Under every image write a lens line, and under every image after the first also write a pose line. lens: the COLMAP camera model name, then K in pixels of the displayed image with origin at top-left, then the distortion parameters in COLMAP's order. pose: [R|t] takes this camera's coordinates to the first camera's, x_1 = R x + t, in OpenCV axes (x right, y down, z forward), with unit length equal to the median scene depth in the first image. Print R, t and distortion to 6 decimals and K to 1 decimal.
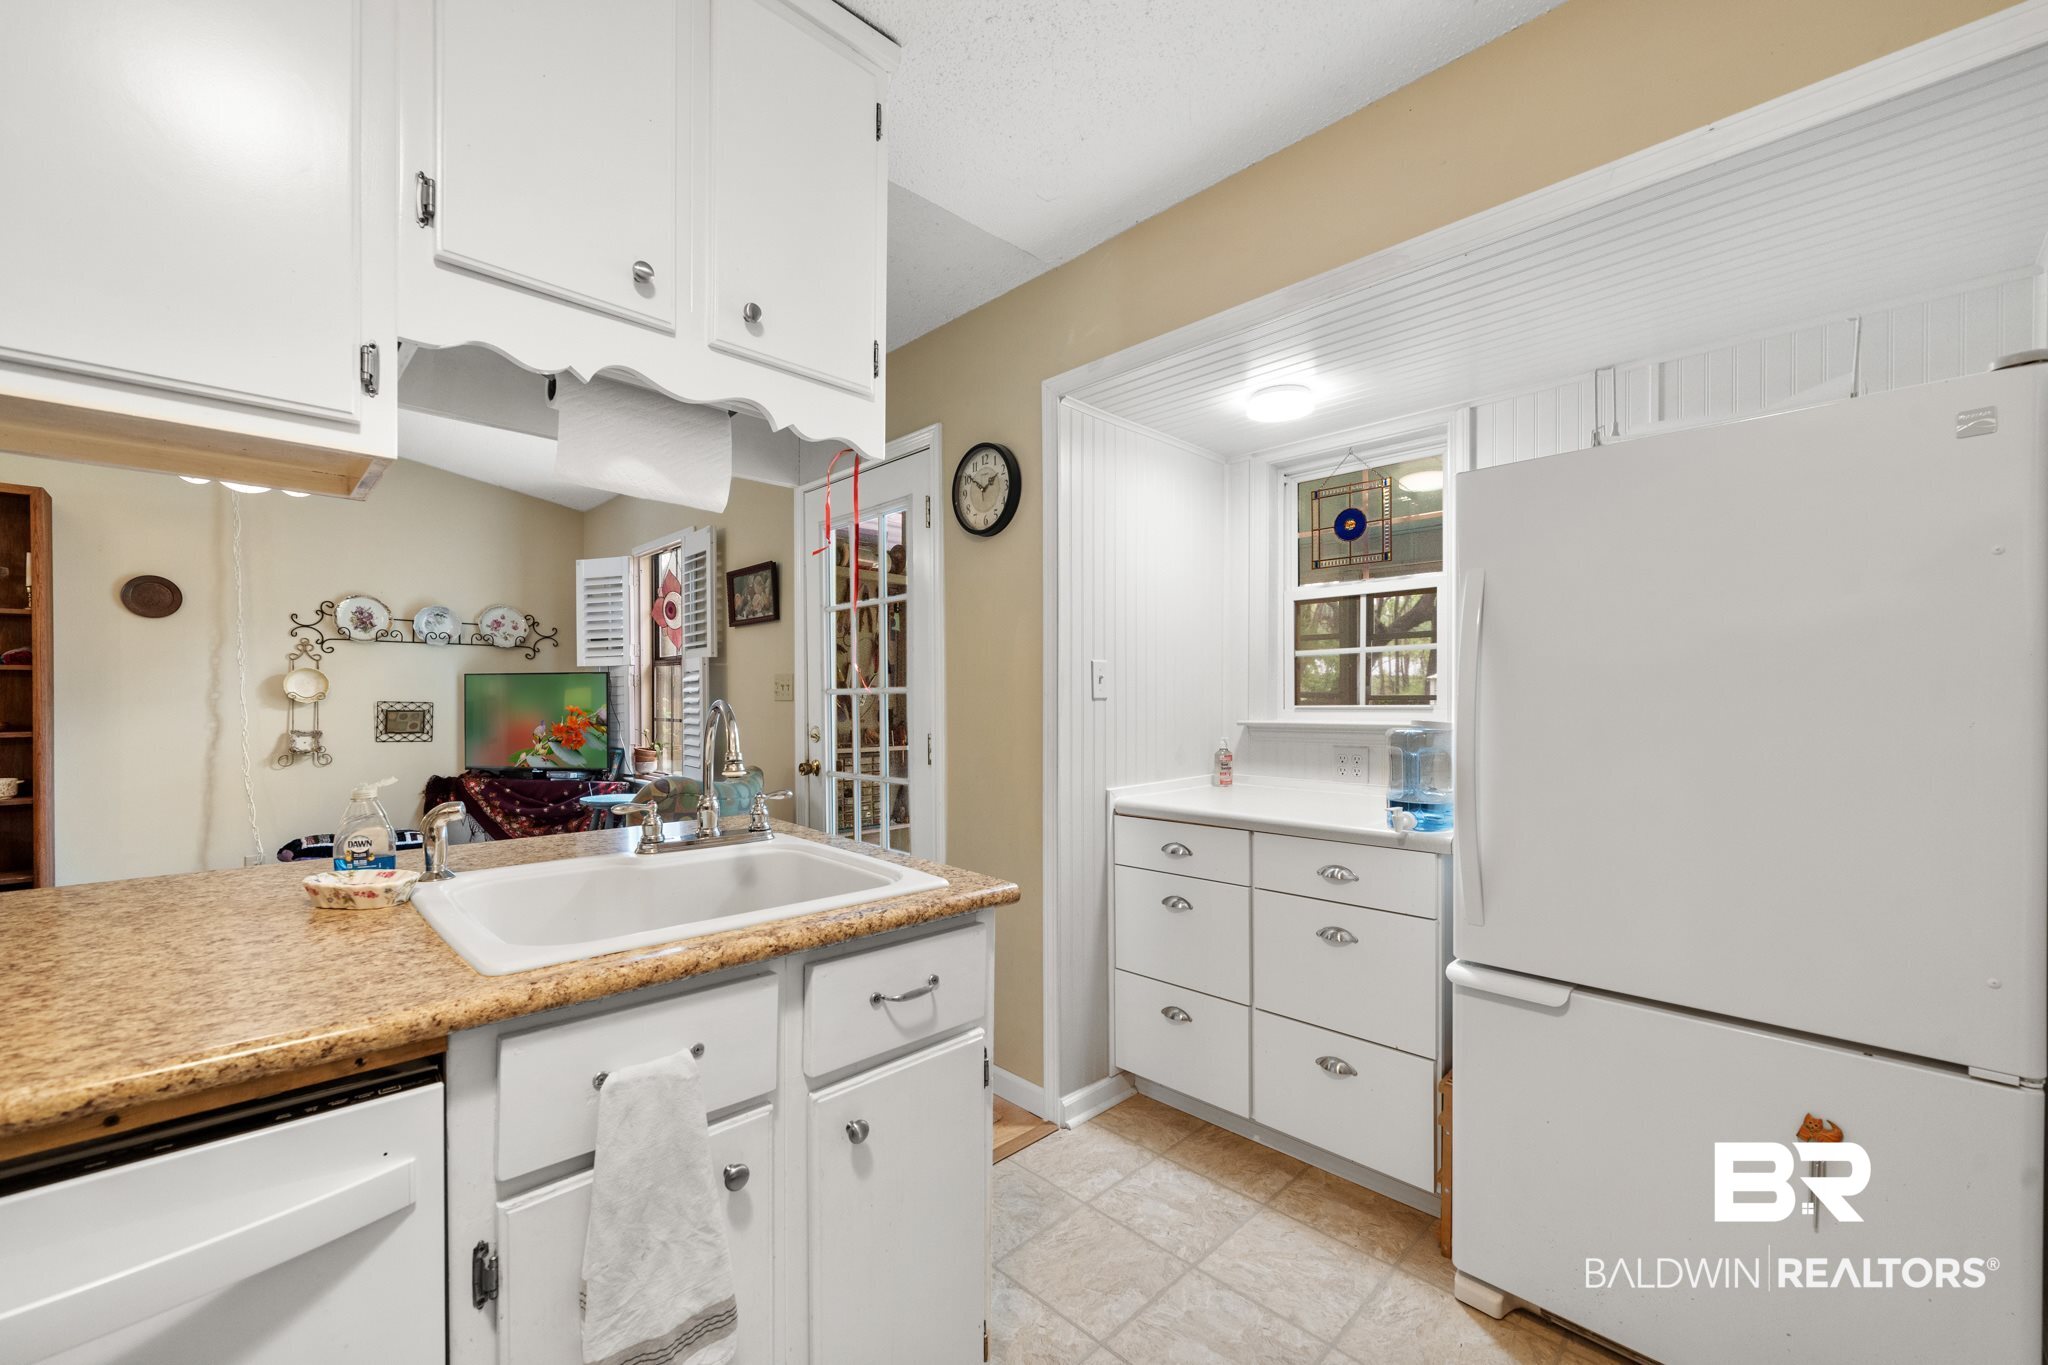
lens RADIAL K [[818.2, 0, 1004.0], [0, 818.2, 706.4], [0, 0, 1]] dist [-0.000780, 0.000486]
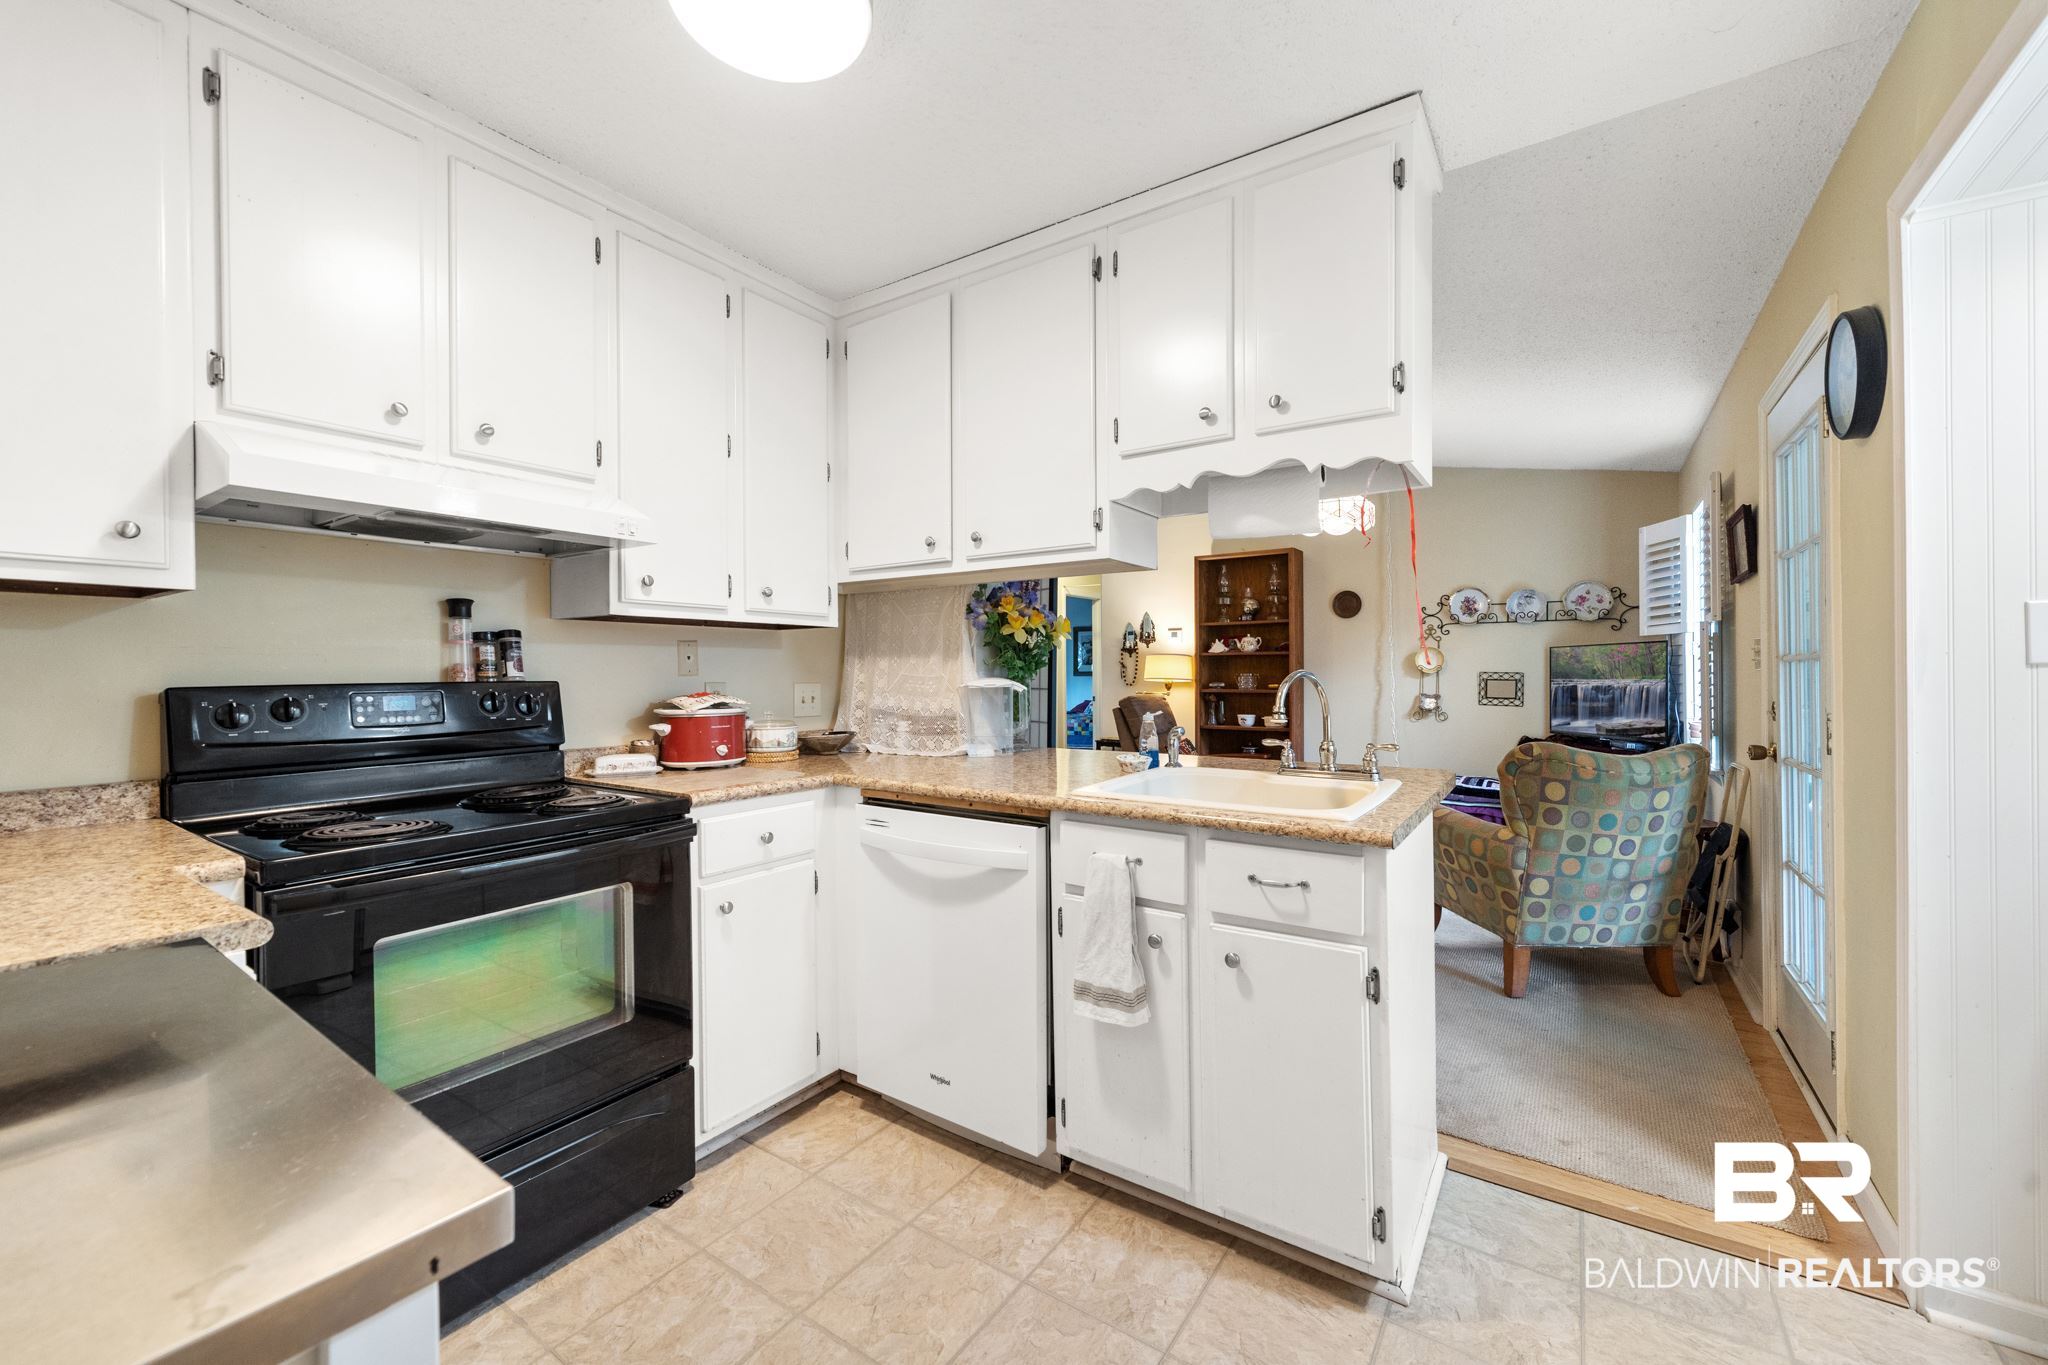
lens RADIAL K [[818.2, 0, 1030.3], [0, 818.2, 674.0], [0, 0, 1]] dist [-0.000780, 0.000486]
pose [[0.209447, -0.000526, -0.977820, 0.310475], [-0.003584, 0.999993, -0.001306, 0.000802], [0.977813, 0.003778, 0.209444, 0.084945]]
